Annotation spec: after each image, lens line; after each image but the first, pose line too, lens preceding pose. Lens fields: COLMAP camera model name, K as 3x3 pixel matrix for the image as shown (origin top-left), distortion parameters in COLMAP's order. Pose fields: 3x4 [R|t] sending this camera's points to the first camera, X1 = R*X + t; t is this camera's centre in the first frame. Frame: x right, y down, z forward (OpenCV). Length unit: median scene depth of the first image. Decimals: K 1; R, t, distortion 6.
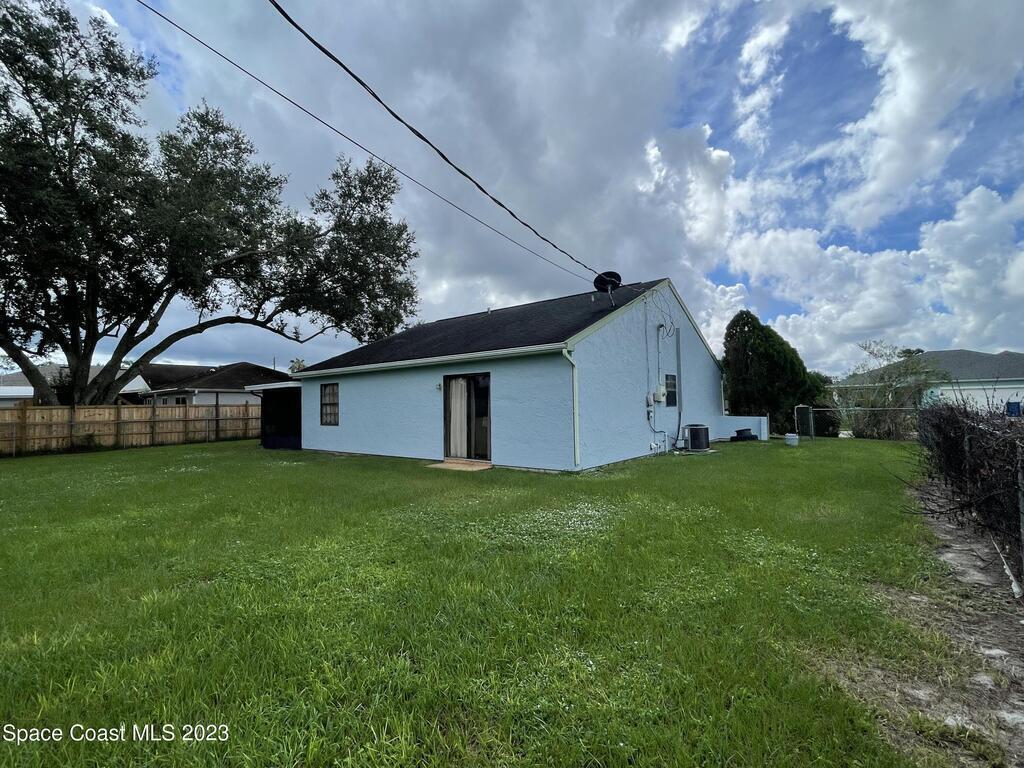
lens RADIAL K [[472.3, 0, 513.1], [0, 472.3, 387.6], [0, 0, 1]] dist [0.002606, 0.001013]
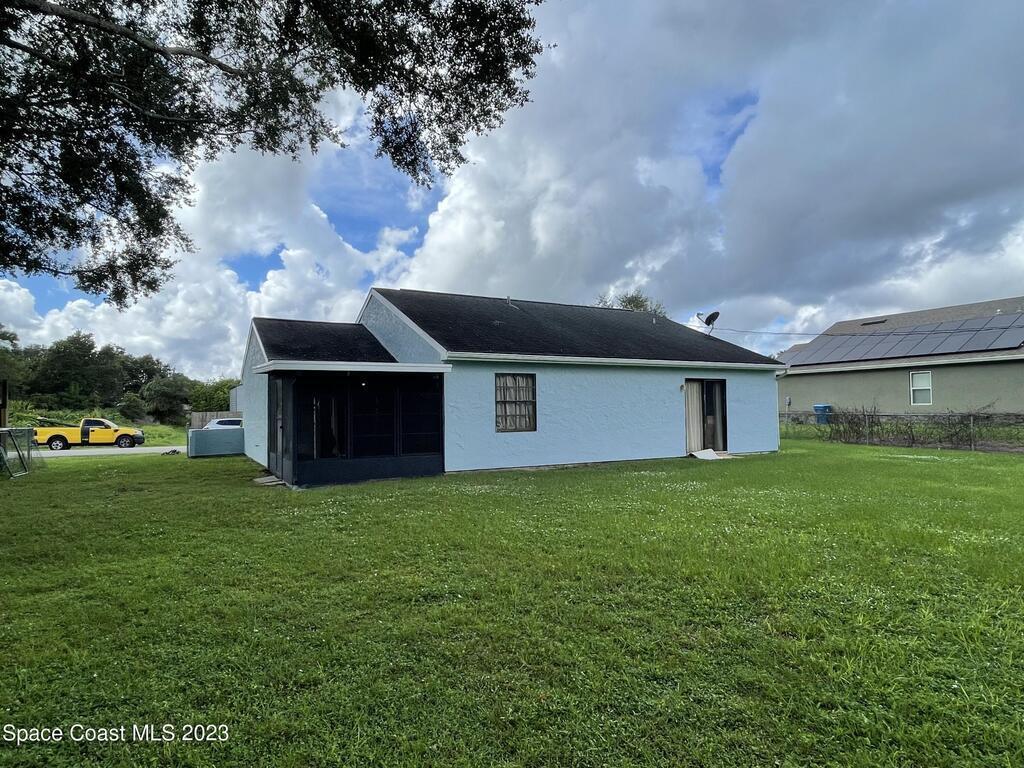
lens RADIAL K [[600.6, 0, 510.8], [0, 600.6, 383.7], [0, 0, 1]] dist [-0.002274, -0.002200]
pose [[0.358214, 0.054321, 0.932058, -0.984407], [-0.031321, 0.998443, -0.046152, 0.039633], [-0.933114, -0.012661, 0.359358, 0.543541]]
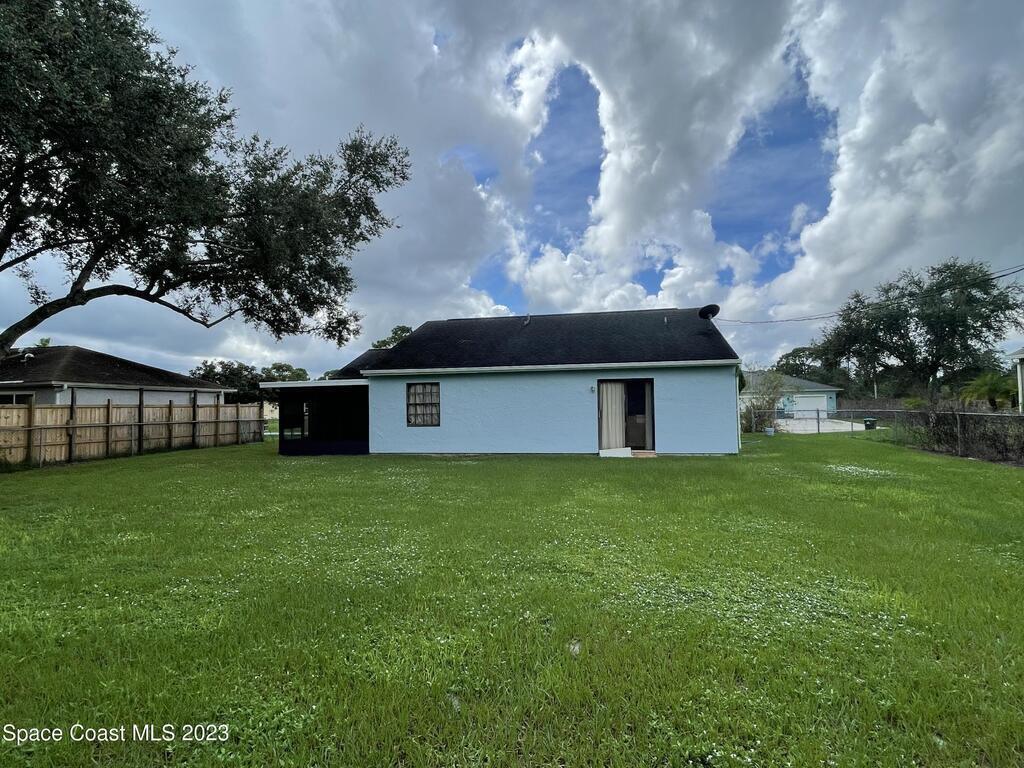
lens RADIAL K [[540.0, 0, 511.0], [0, 540.0, 381.6], [0, 0, 1]] dist [0.029822, 0.001479]
pose [[0.888582, 0.029519, 0.457766, -0.584281], [-0.020147, 0.999476, -0.025343, 0.010731], [-0.458274, 0.013296, 0.888711, -0.044094]]
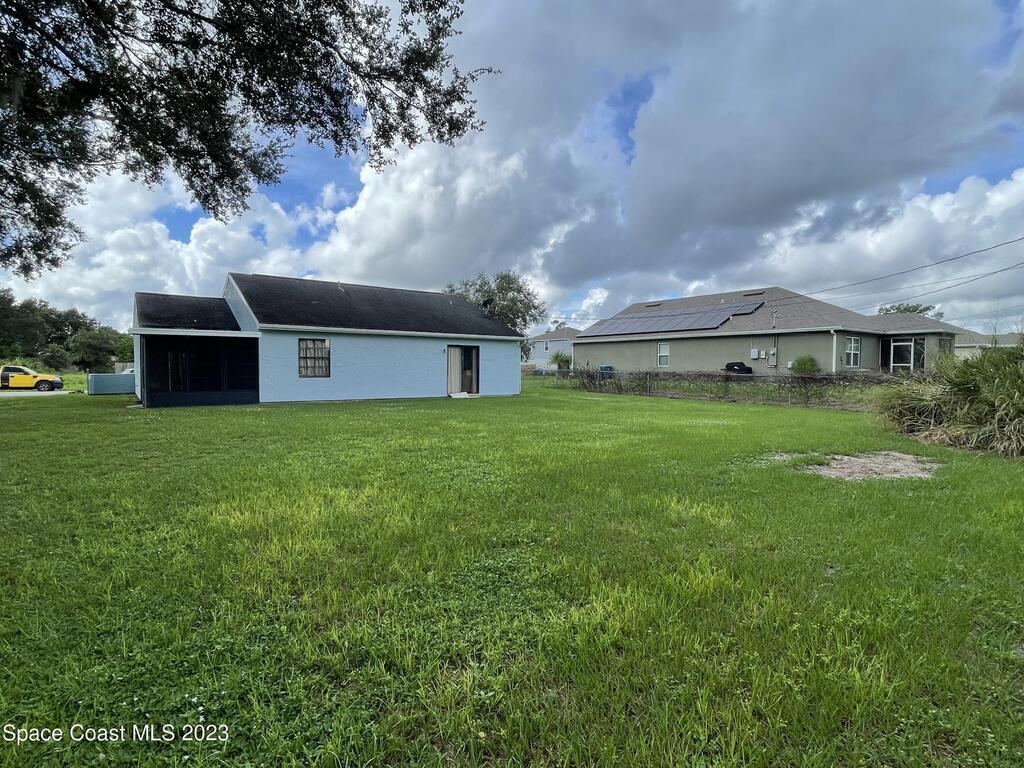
lens RADIAL K [[540.0, 0, 490.3], [0, 540.0, 378.2], [0, 0, 1]] dist [0.029822, 0.001479]
pose [[0.265072, 0.000663, 0.964228, -1.175641], [-0.048865, 0.998724, 0.012747, 0.036972], [-0.962990, -0.050496, 0.264766, 0.225326]]
